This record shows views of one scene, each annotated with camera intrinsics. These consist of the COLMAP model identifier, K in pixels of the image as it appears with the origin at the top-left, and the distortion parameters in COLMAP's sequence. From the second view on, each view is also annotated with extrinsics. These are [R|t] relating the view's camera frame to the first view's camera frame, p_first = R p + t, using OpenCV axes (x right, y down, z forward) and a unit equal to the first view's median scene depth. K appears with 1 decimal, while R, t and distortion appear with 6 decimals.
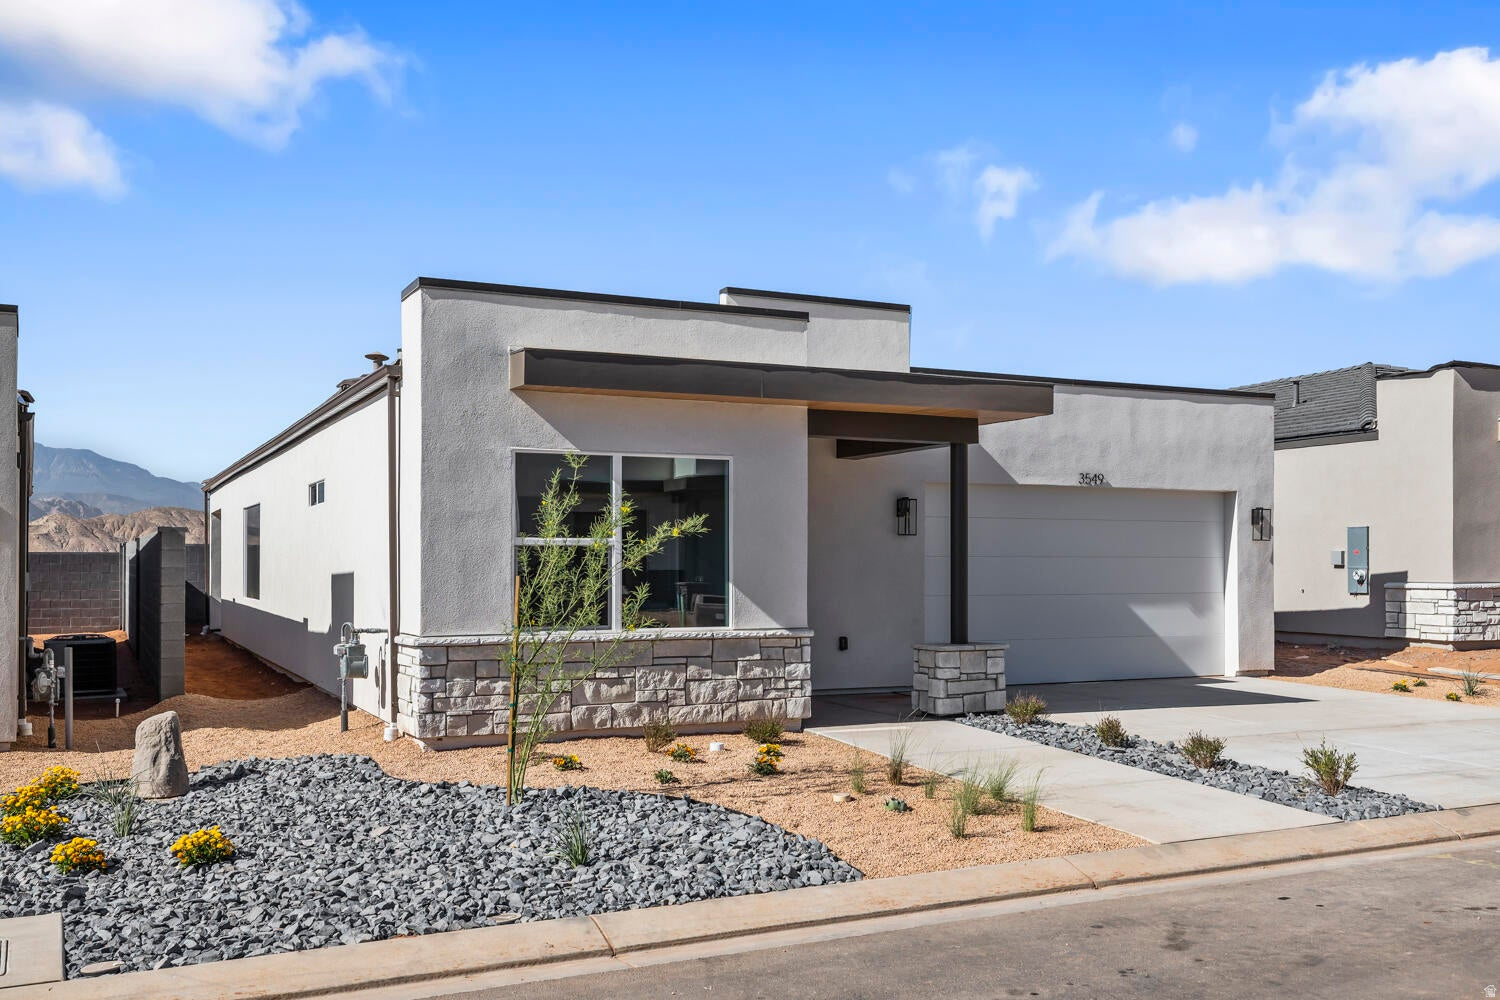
lens RADIAL K [[1402.2, 0, 755.7], [0, 1402.2, 573.9], [0, 0, 1]] dist [-0.014382, -0.007676]
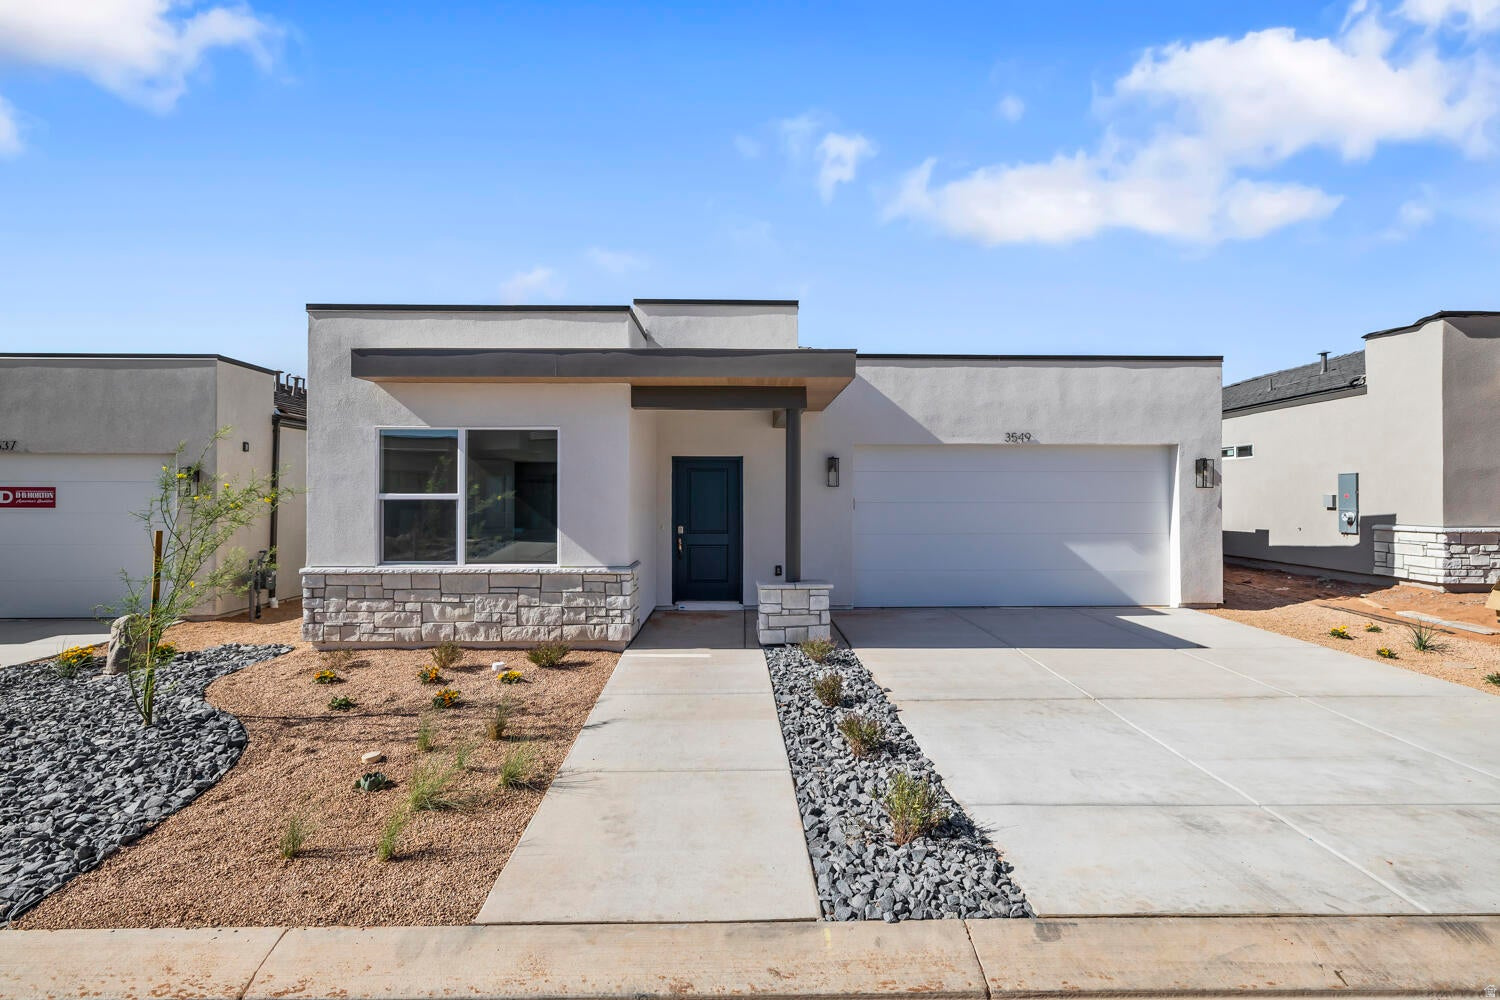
lens RADIAL K [[709.8, 0, 754.0], [0, 709.8, 494.4], [0, 0, 1]] dist [-0.024312, 0.008485]
pose [[0.908012, -0.001462, -0.418941, 0.351358], [-0.002252, 0.999962, -0.008372, -0.016723], [0.418938, 0.008546, 0.907975, 0.440796]]
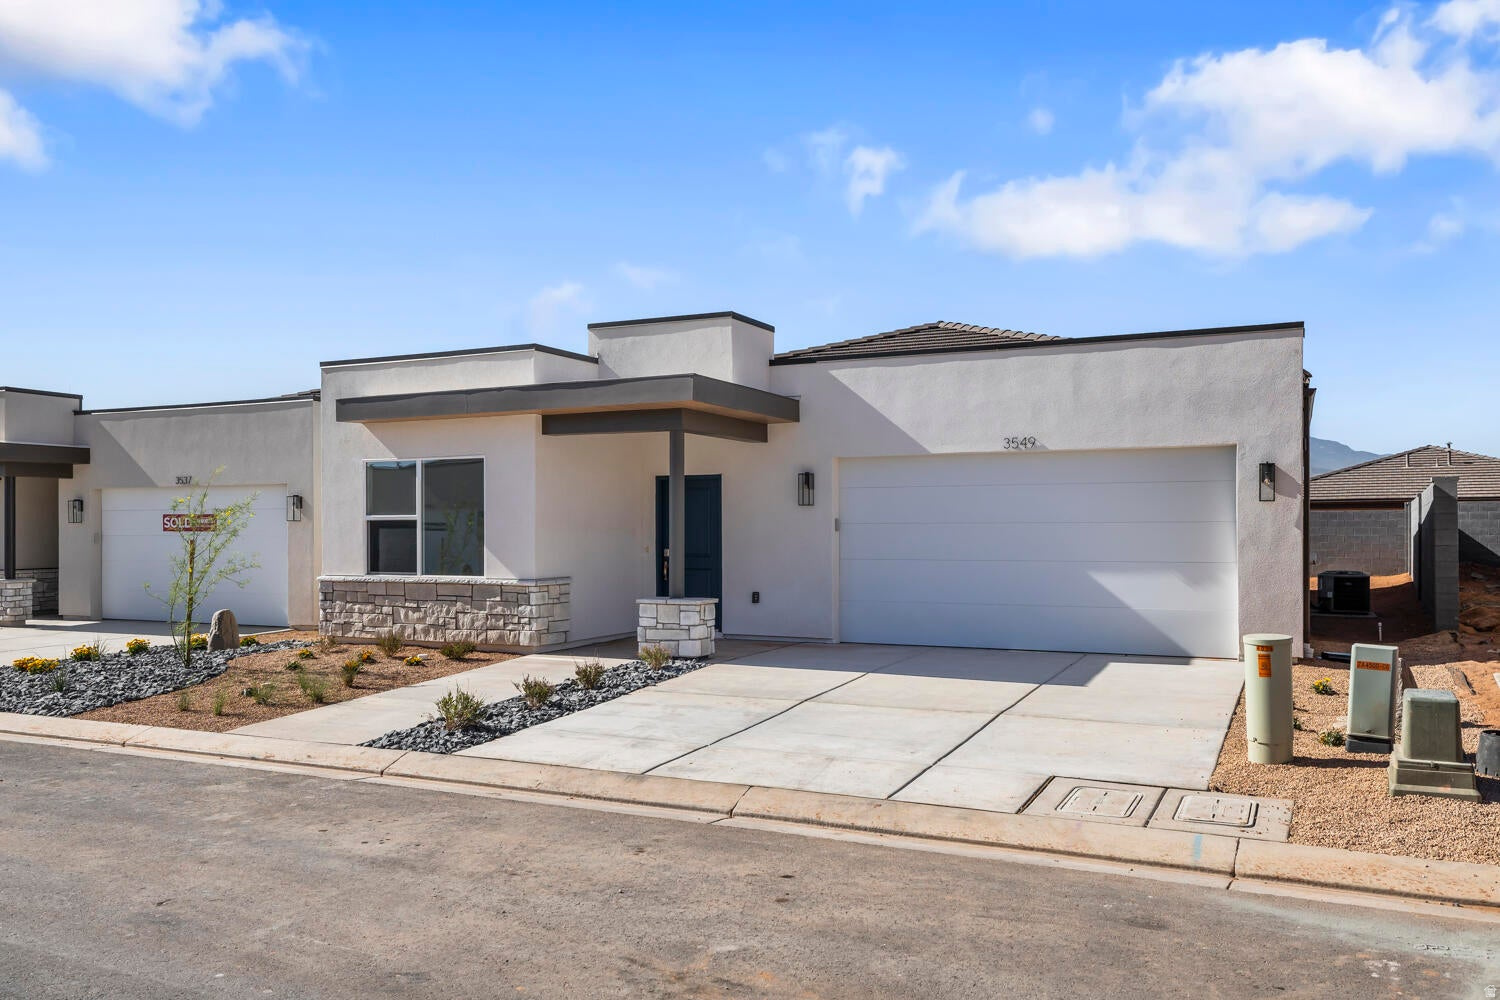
lens RADIAL K [[1154.2, 0, 747.3], [0, 1154.2, 536.6], [0, 0, 1]] dist [-0.030527, -0.000080]
pose [[0.617999, 0.002060, -0.786176, 0.922422], [-0.001683, 0.999998, 0.001298, -0.003611], [0.786177, 0.000521, 0.618001, 0.430853]]
